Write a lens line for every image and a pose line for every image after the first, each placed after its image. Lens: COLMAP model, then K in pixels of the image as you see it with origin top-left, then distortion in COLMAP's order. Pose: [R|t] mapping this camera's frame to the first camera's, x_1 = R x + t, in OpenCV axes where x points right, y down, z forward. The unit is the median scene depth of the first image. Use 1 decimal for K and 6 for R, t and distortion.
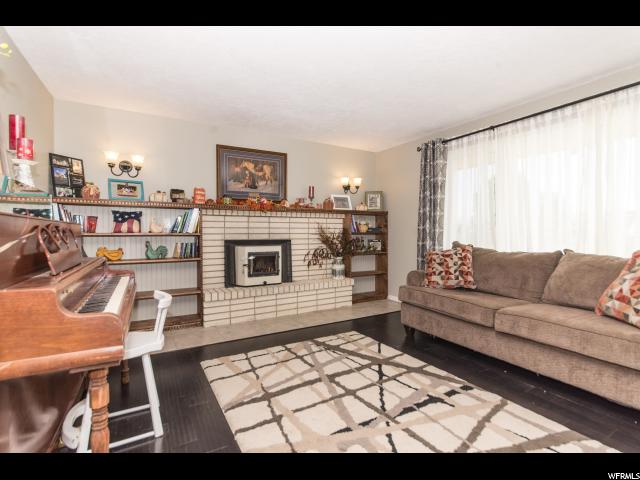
lens RADIAL K [[304.7, 0, 320.0], [0, 304.7, 240.0], [0, 0, 1]] dist [-0.000106, -0.000080]
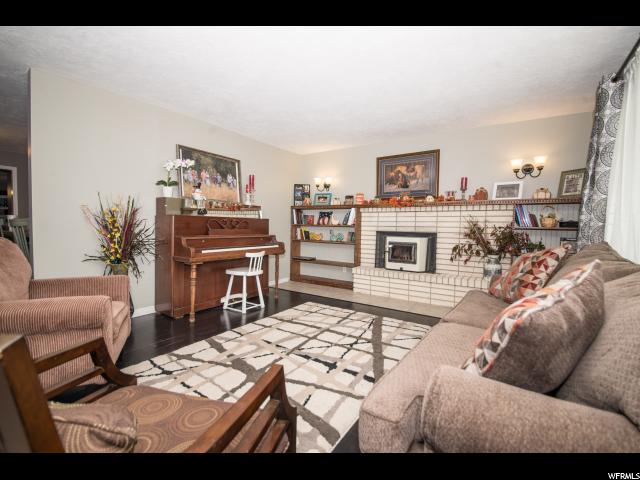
lens RADIAL K [[286.0, 0, 320.0], [0, 286.0, 240.0], [0, 0, 1]] dist [0.002490, 0.000077]
pose [[0.445562, 0.050664, -0.893816, 0.719415], [-0.041945, 0.998482, 0.035688, 0.005973], [0.894268, 0.021590, 0.447011, 0.256208]]
